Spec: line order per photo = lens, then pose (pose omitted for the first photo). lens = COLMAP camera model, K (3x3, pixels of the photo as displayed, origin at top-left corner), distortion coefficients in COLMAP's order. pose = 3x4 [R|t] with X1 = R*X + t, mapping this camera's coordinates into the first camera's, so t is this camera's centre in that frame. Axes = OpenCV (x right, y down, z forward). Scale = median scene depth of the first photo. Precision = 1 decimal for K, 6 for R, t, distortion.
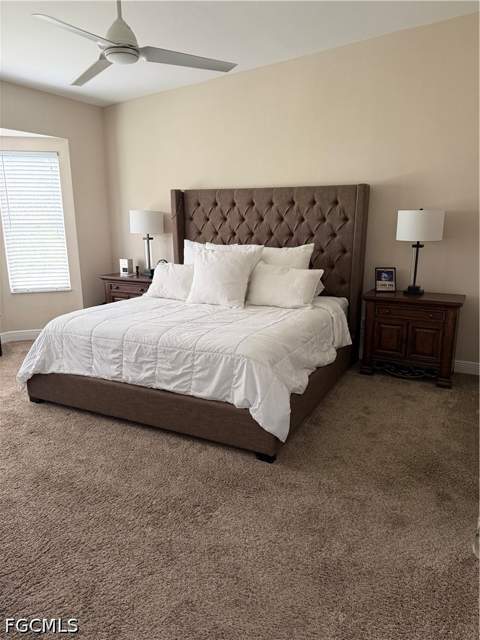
lens RADIAL K [[448.8, 0, 240.0], [0, 448.8, 320.0], [0, 0, 1]] dist [0.007245, -0.001123]
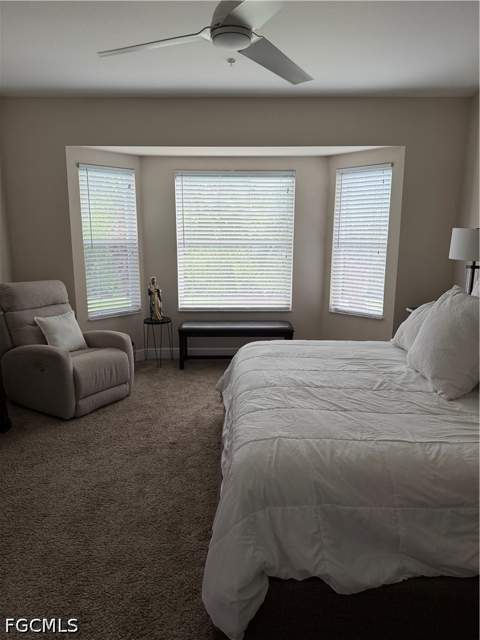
lens RADIAL K [[448.8, 0, 240.0], [0, 448.8, 320.0], [0, 0, 1]] dist [0.007245, -0.001123]
pose [[0.470760, 0.174311, -0.864870, 0.265422], [-0.209798, 0.974286, 0.082167, -0.084464], [0.856954, 0.142767, 0.495225, 0.354562]]
